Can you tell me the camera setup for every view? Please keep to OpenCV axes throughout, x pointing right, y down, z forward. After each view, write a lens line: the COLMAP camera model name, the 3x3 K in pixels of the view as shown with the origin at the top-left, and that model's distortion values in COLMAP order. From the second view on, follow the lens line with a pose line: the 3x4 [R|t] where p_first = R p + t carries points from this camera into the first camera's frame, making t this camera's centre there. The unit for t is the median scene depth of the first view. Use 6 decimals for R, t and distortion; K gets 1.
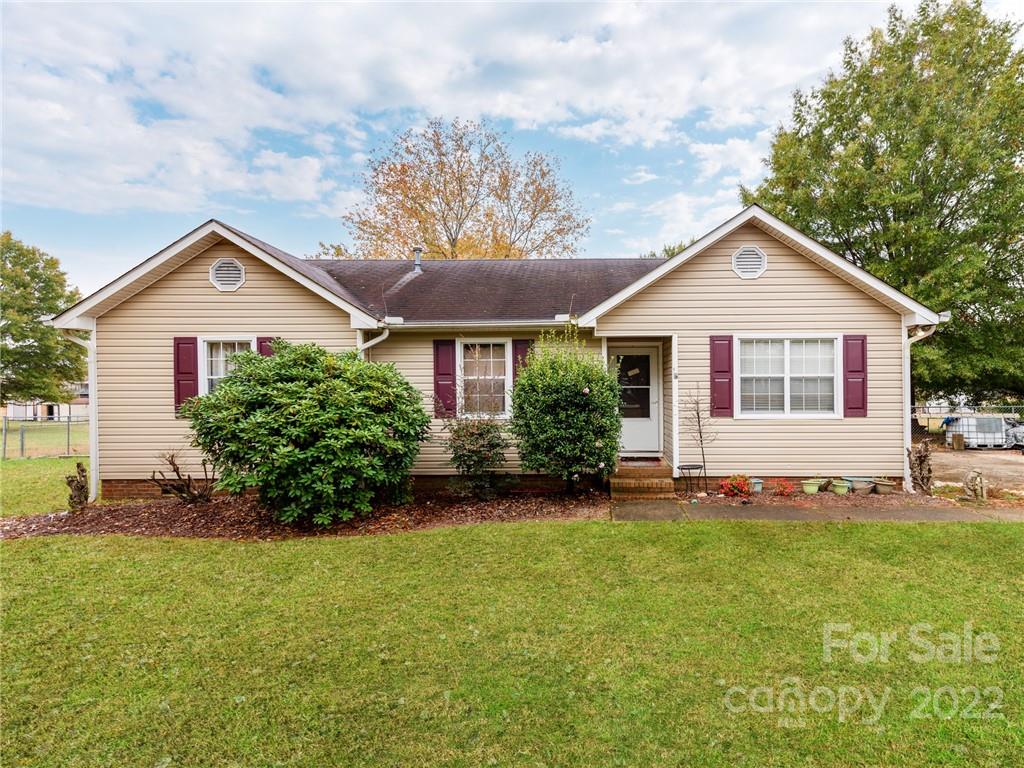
lens RADIAL K [[451.9, 0, 519.0], [0, 451.9, 381.8], [0, 0, 1]] dist [0.014490, 0.000025]
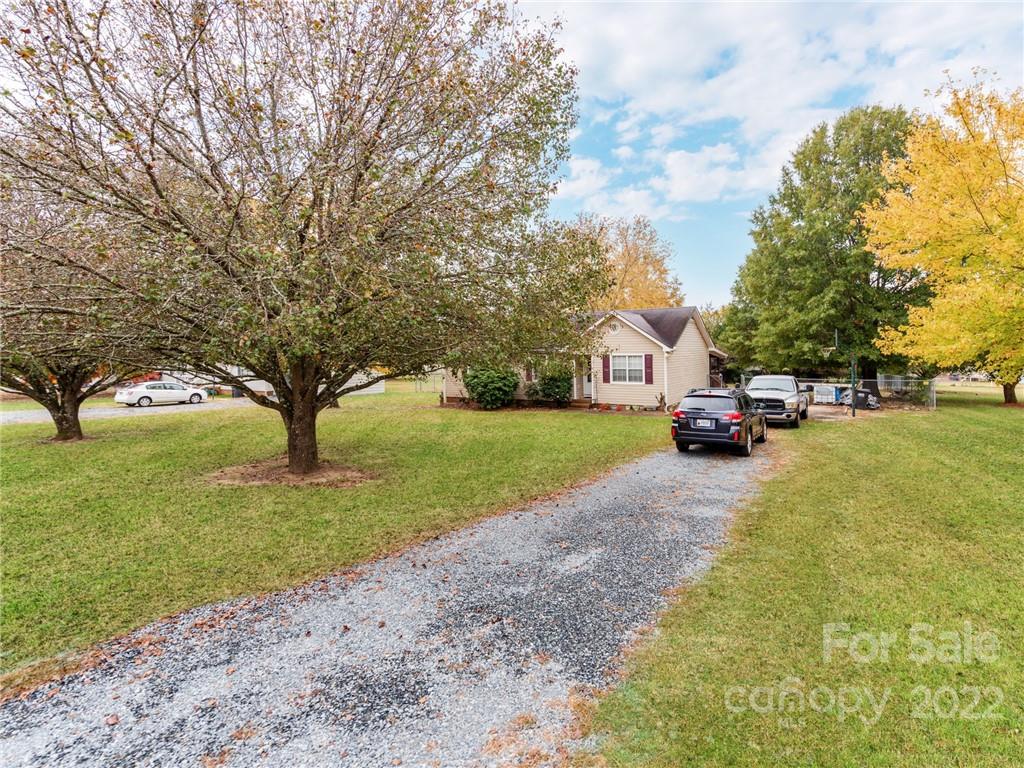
lens RADIAL K [[451.9, 0, 519.0], [0, 451.9, 381.8], [0, 0, 1]] dist [0.014490, 0.000025]
pose [[0.832609, 0.021126, -0.553458, 2.448995], [0.024429, 0.996899, 0.074803, -0.244119], [0.553322, -0.075802, 0.829511, -2.602470]]
